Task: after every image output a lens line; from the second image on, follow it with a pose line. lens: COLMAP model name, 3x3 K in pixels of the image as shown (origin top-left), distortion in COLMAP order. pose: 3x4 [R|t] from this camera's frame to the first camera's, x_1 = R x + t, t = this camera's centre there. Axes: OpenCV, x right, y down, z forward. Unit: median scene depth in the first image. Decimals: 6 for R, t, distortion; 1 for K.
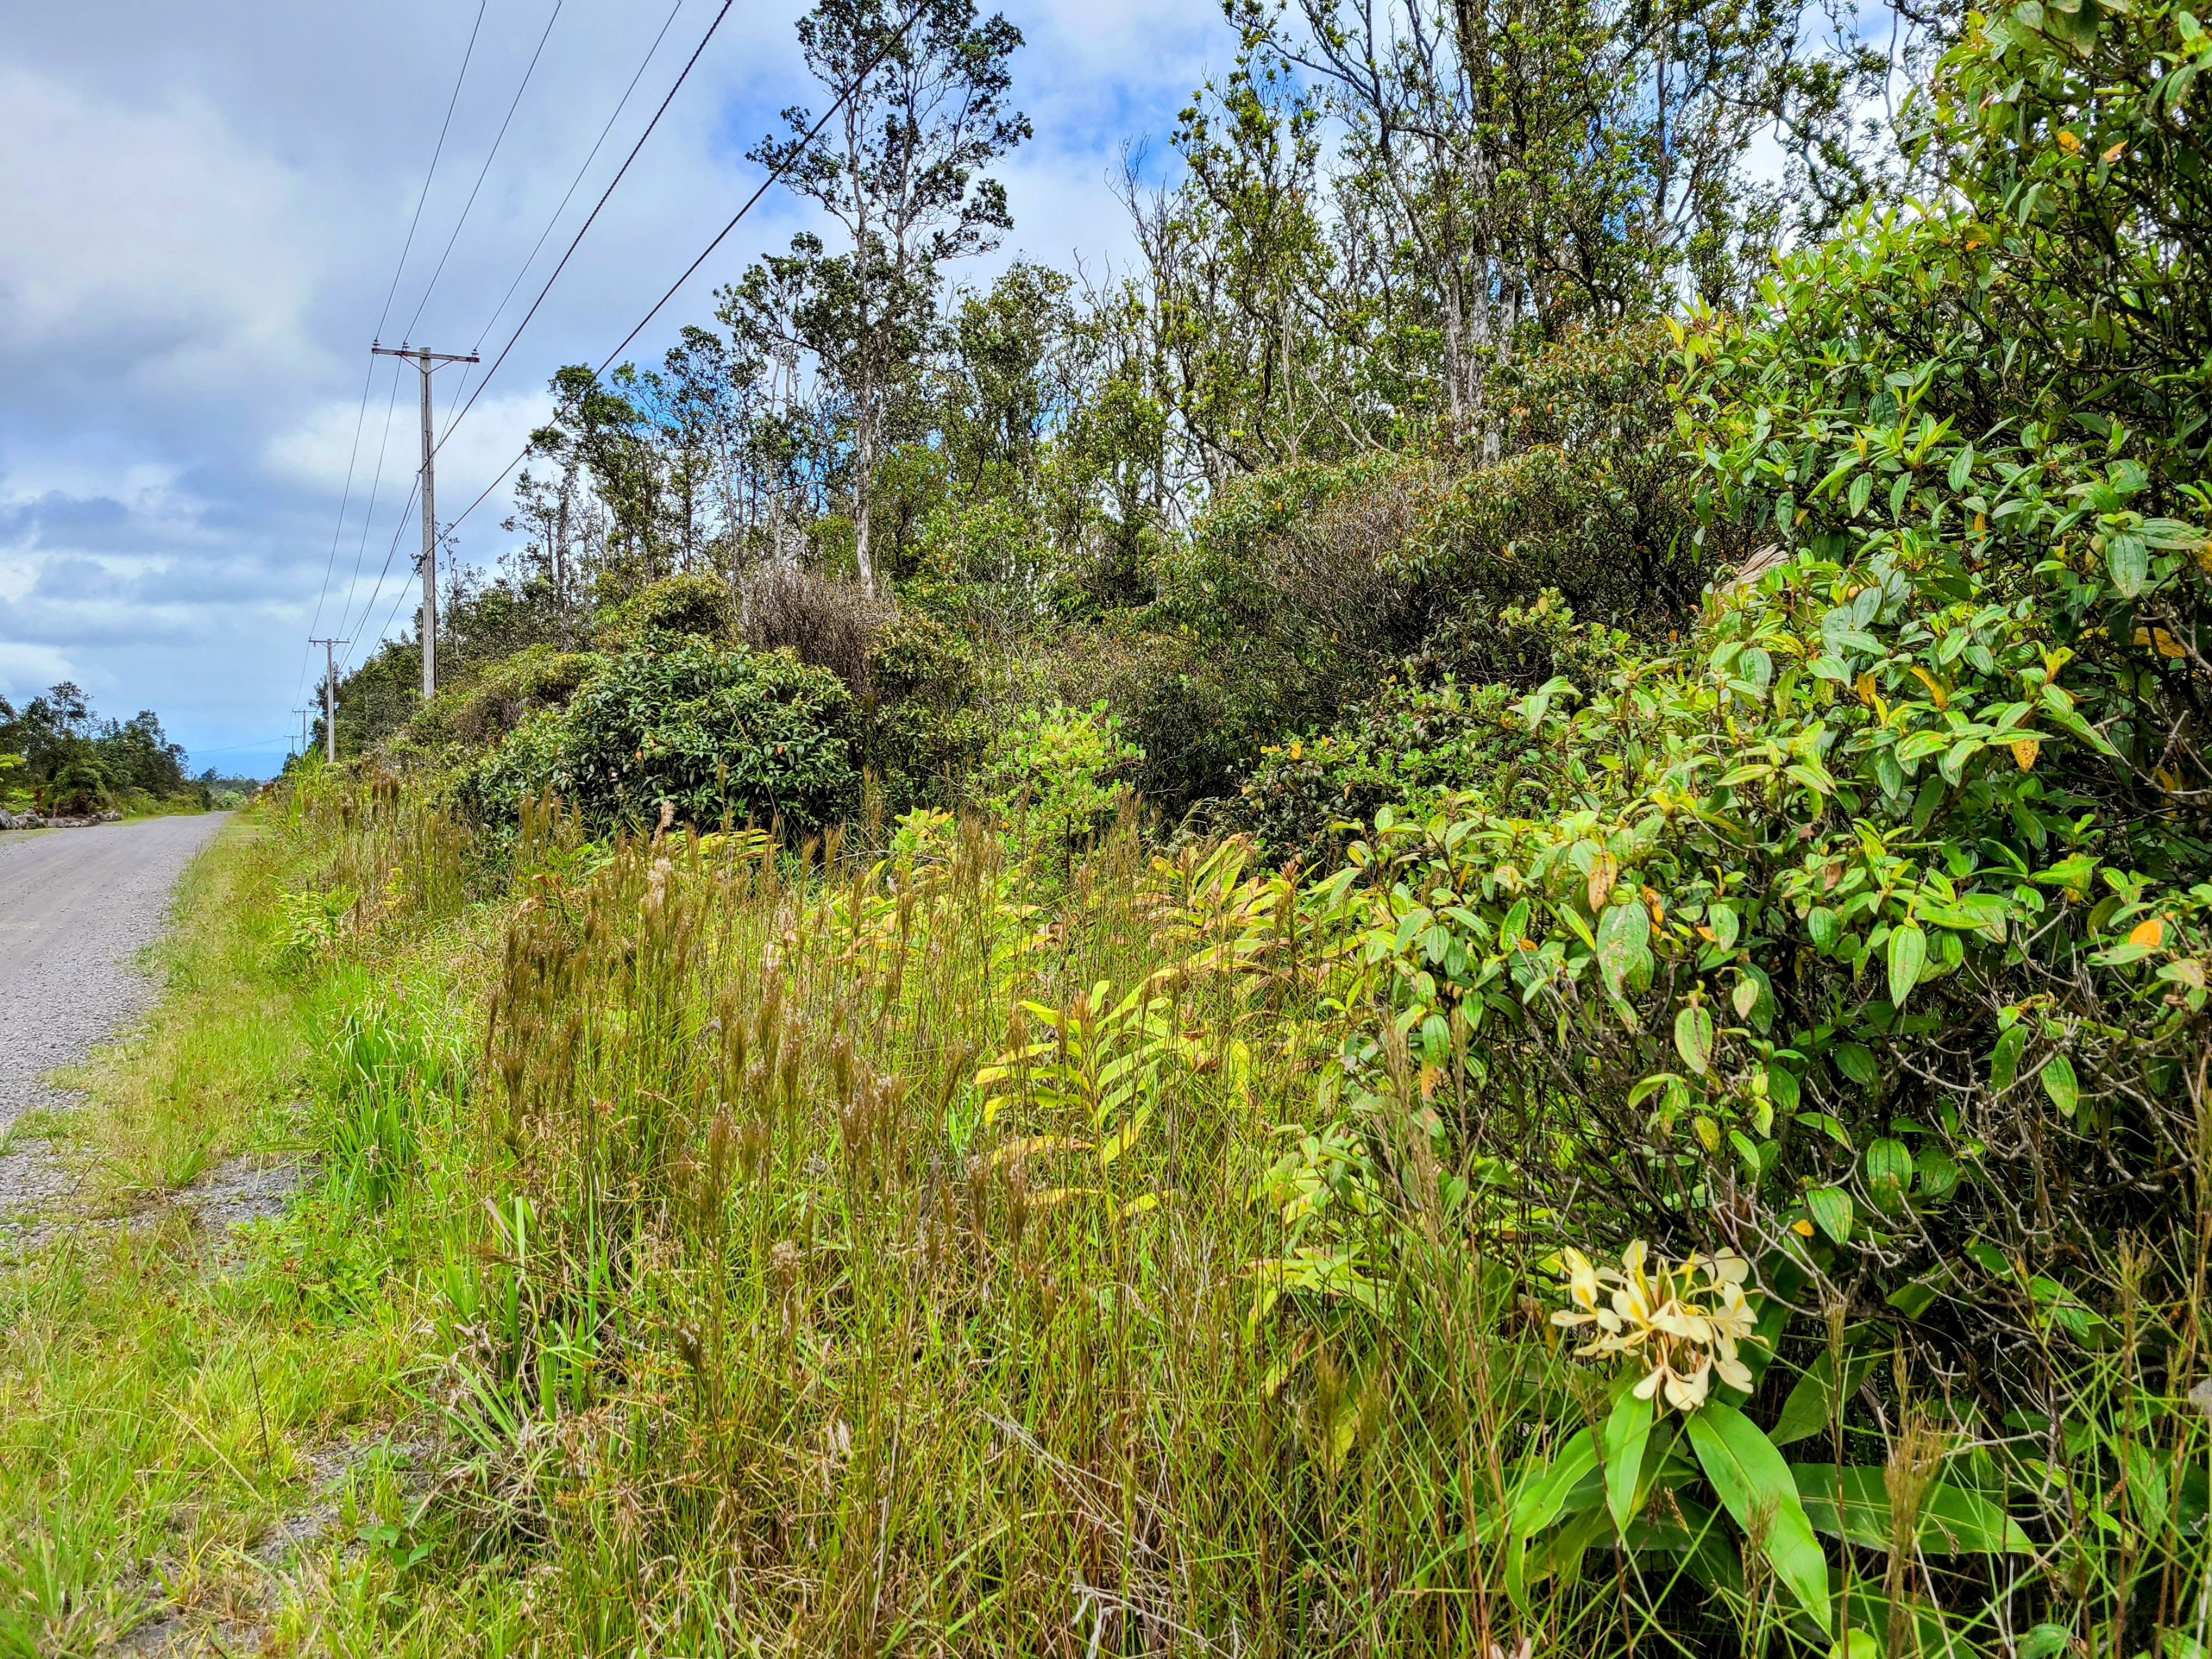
lens RADIAL K [[1646.9, 0, 1102.0], [0, 1646.9, 816.7], [0, 0, 1]] dist [0.003635, -0.008630]
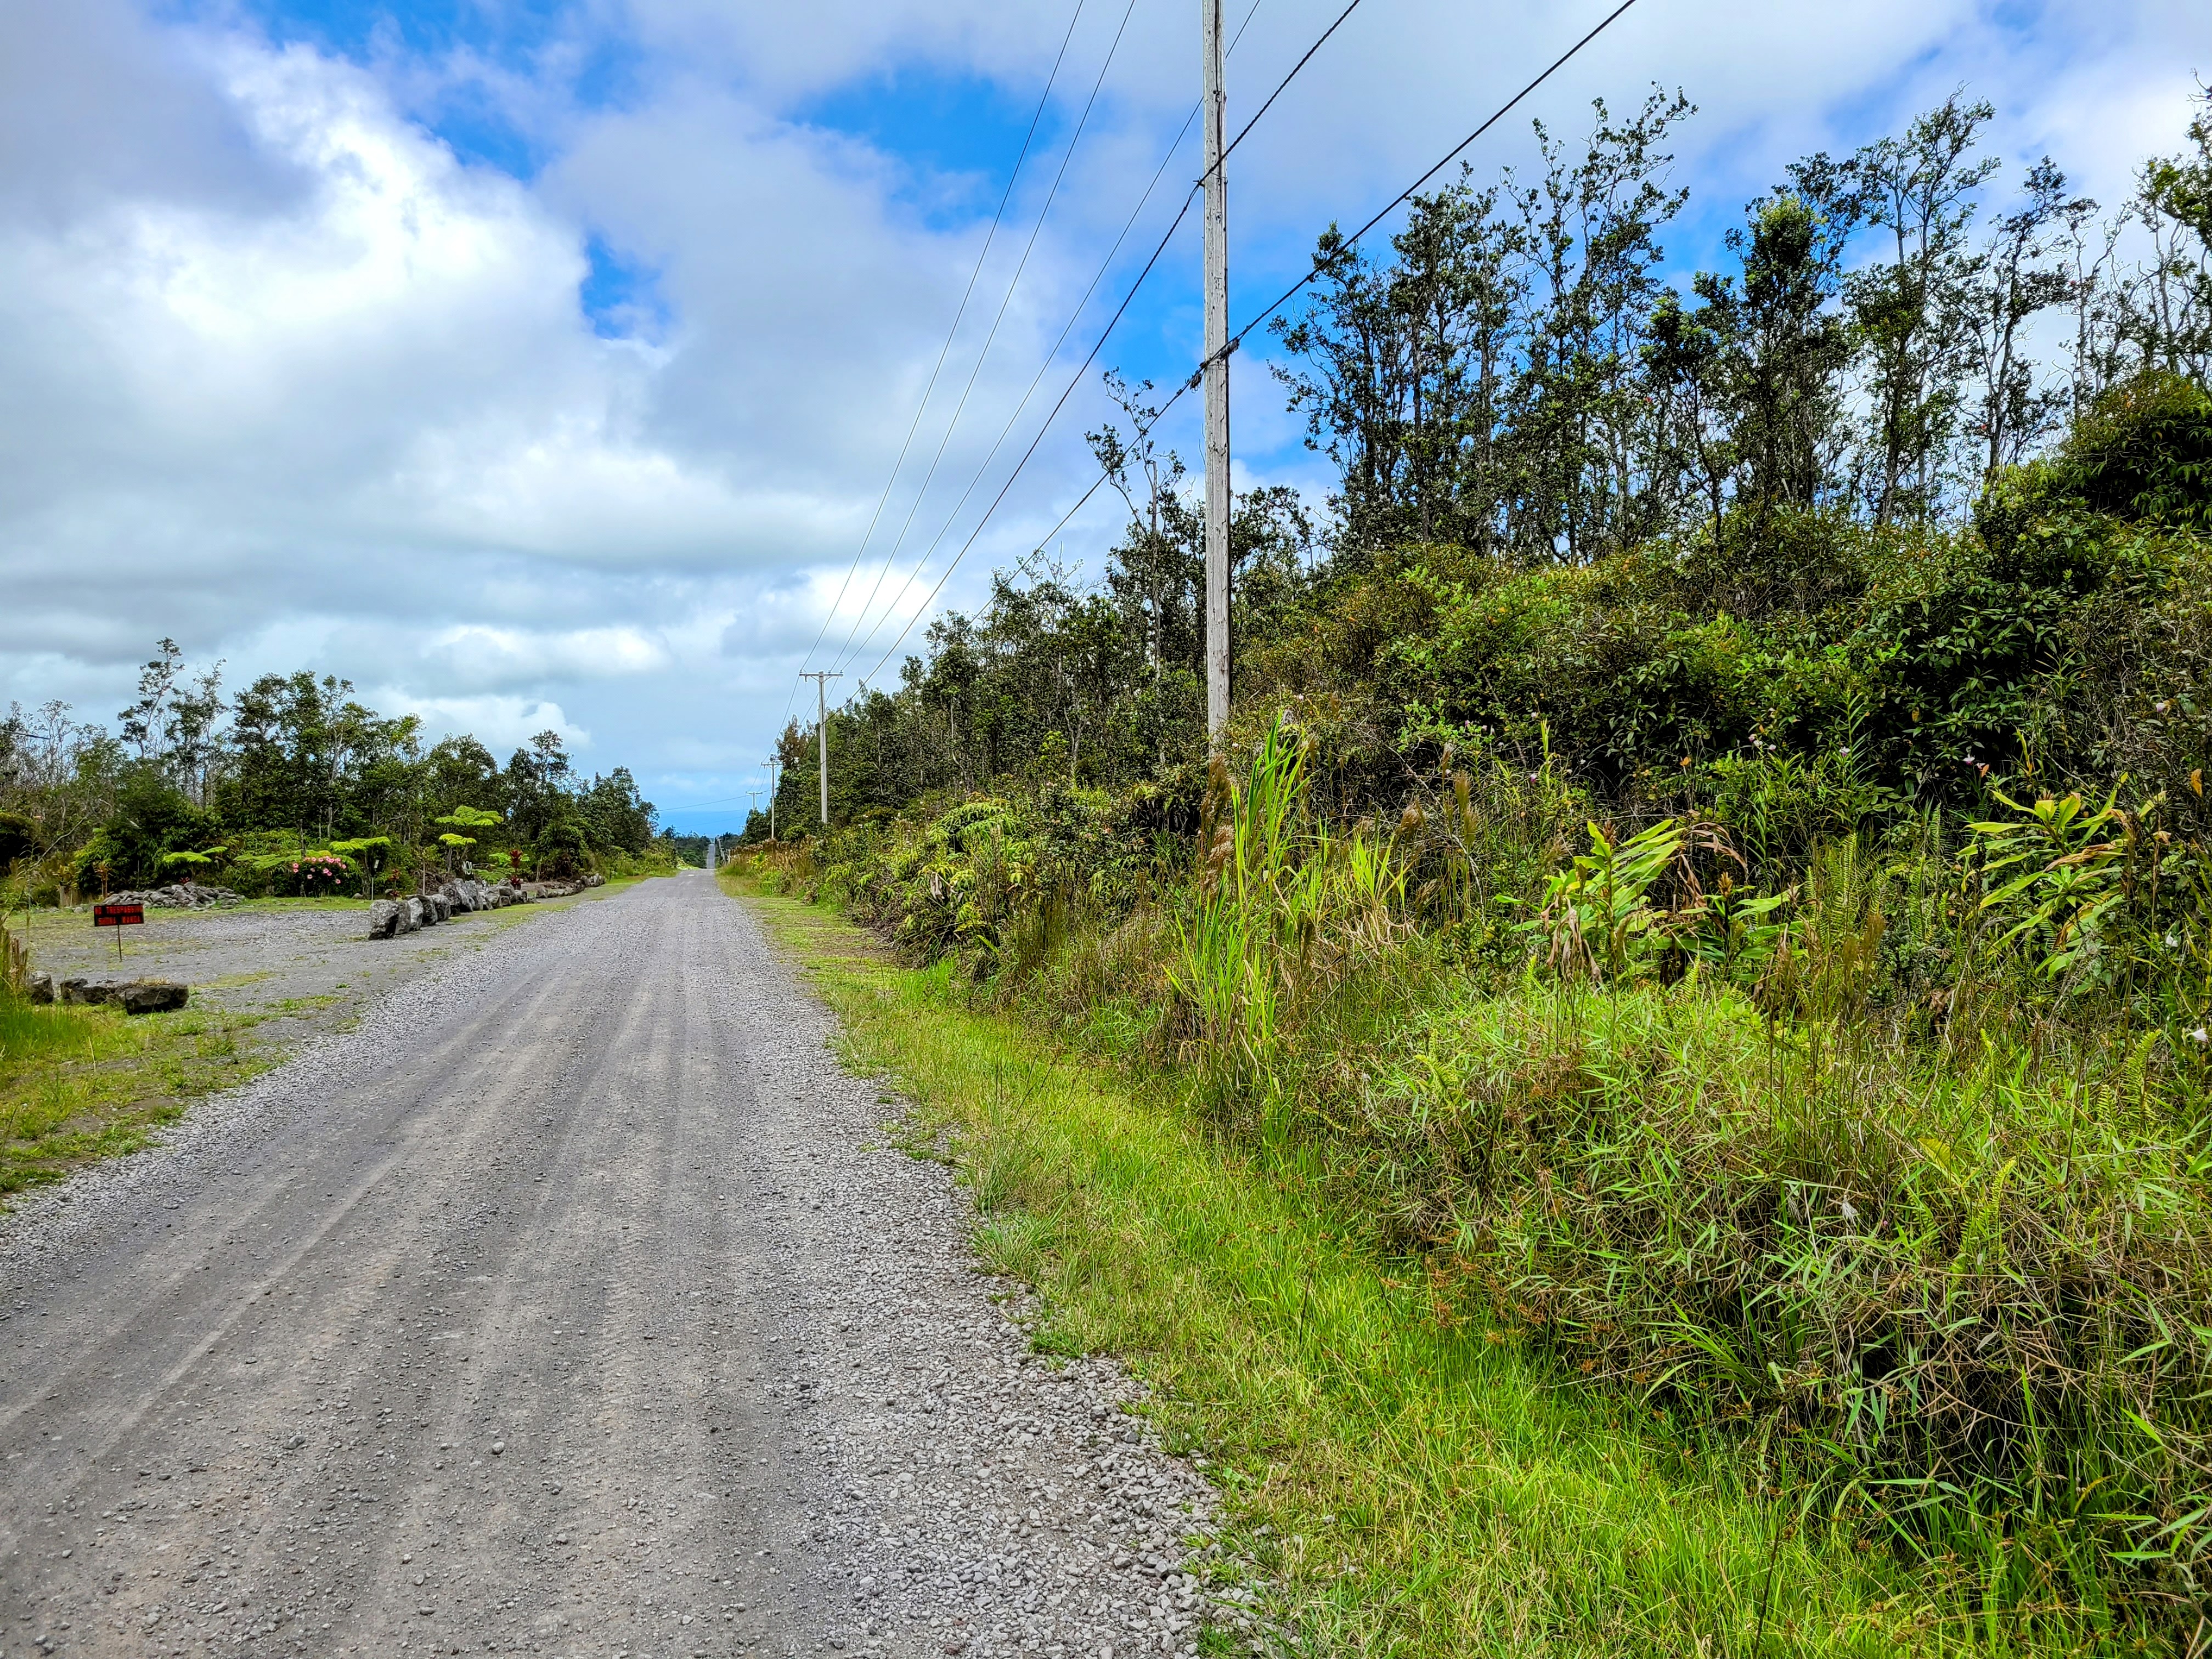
lens RADIAL K [[1646.9, 0, 1108.6], [0, 1646.9, 834.4], [0, 0, 1]] dist [0.003635, -0.008630]
pose [[0.972727, -0.016524, -0.231363, -0.114191], [0.012308, 0.999731, -0.019654, -0.003204], [0.231625, 0.016270, 0.972669, 0.181385]]
